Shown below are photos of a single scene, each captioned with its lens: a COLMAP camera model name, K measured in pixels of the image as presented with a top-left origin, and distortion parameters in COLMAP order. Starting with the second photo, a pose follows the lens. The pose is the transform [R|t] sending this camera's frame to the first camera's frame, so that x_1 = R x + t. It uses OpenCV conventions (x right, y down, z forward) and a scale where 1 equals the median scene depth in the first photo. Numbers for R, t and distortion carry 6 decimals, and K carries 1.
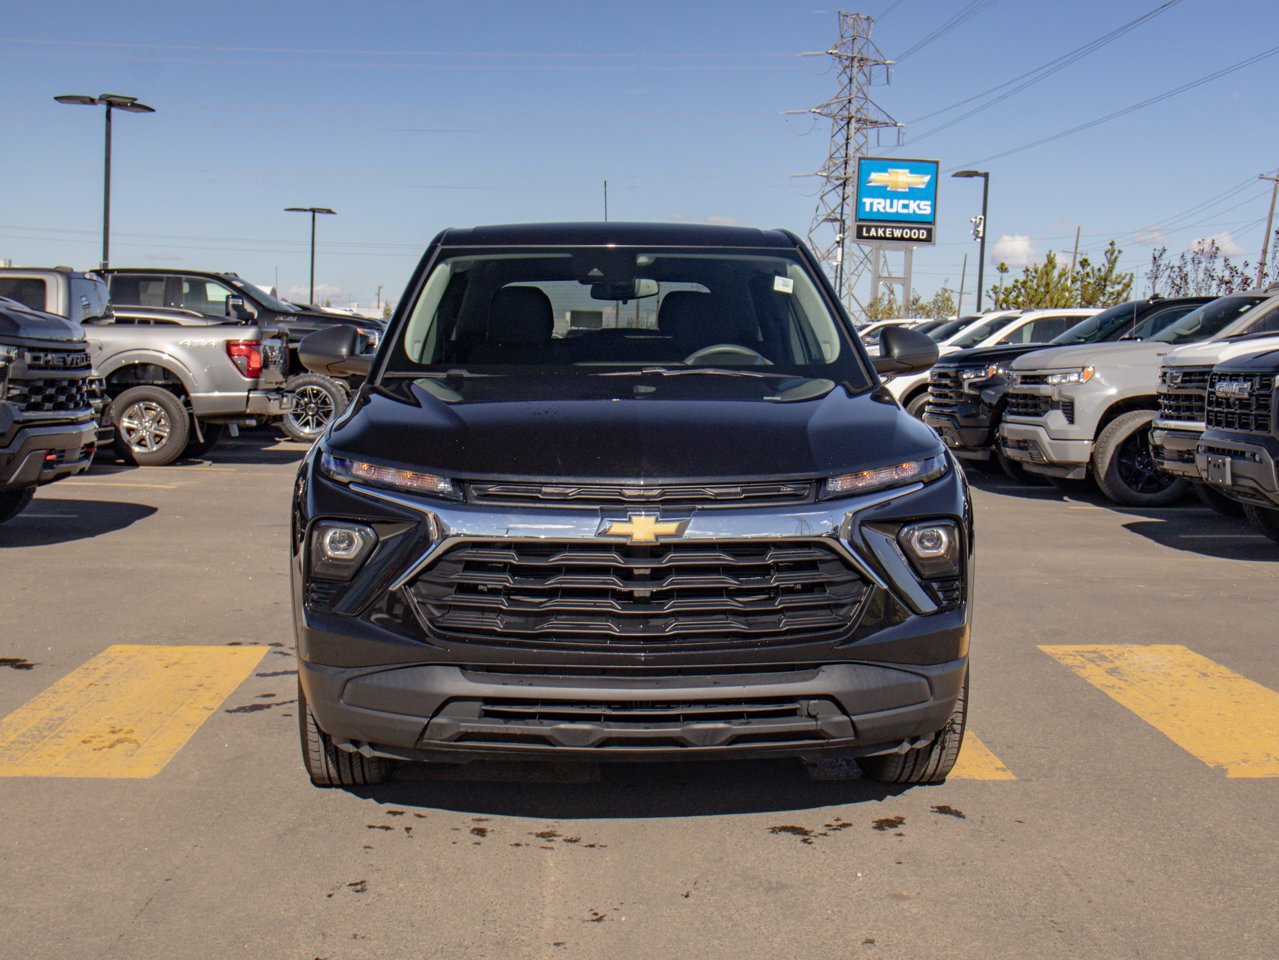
lens RADIAL K [[1723.8, 0, 633.7], [0, 1723.8, 527.8], [0, 0, 1]] dist [0.001322, -0.009731]
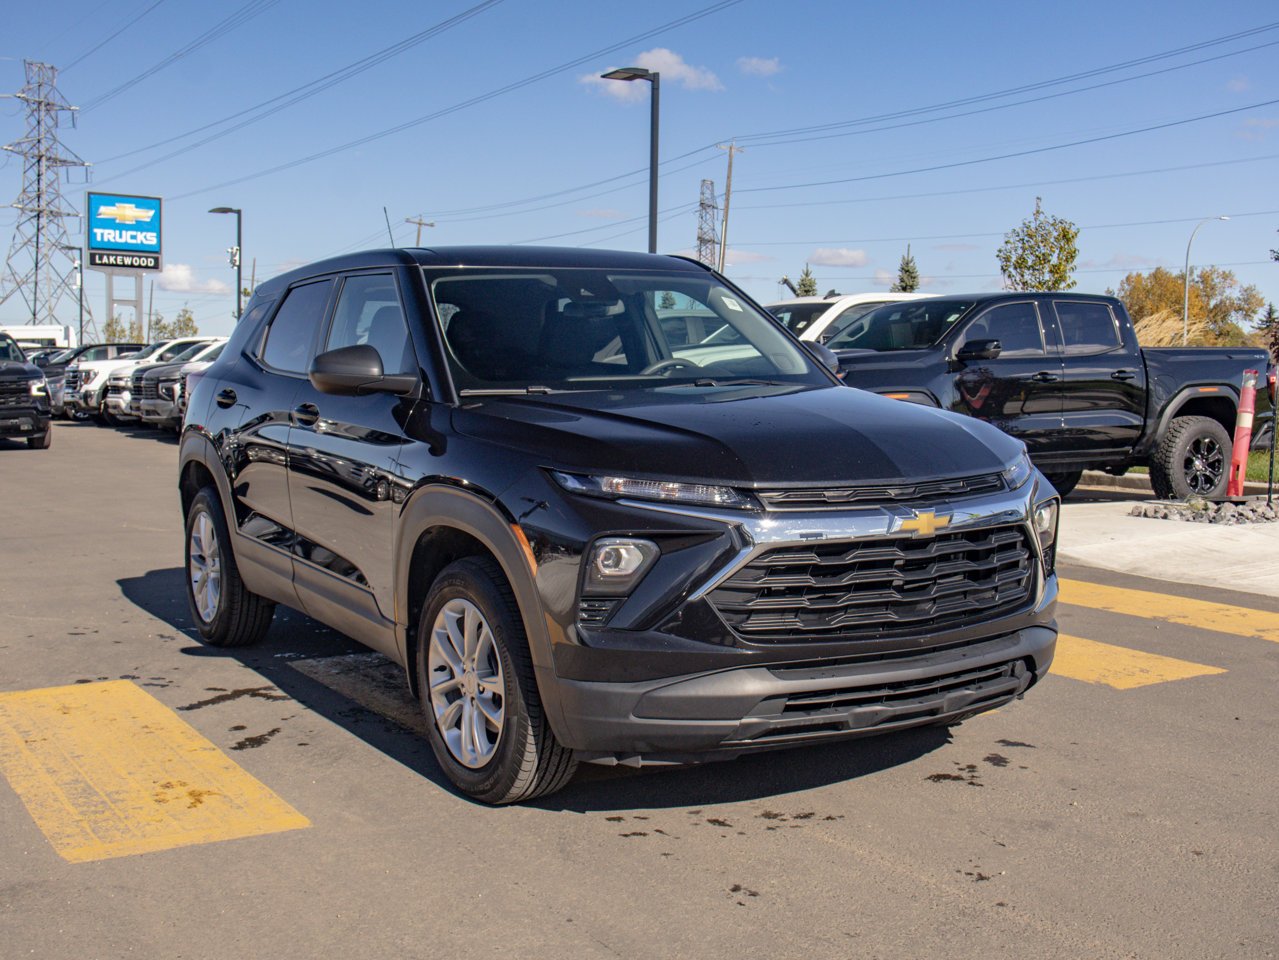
lens RADIAL K [[1477.0, 0, 626.2], [0, 1477.0, 508.0], [0, 0, 1]] dist [-0.035654, -0.025506]
pose [[0.876062, -0.059283, 0.478540, -0.141180], [0.061545, 0.998044, 0.010971, -0.007279], [-0.478254, 0.019840, 0.877997, 0.059316]]
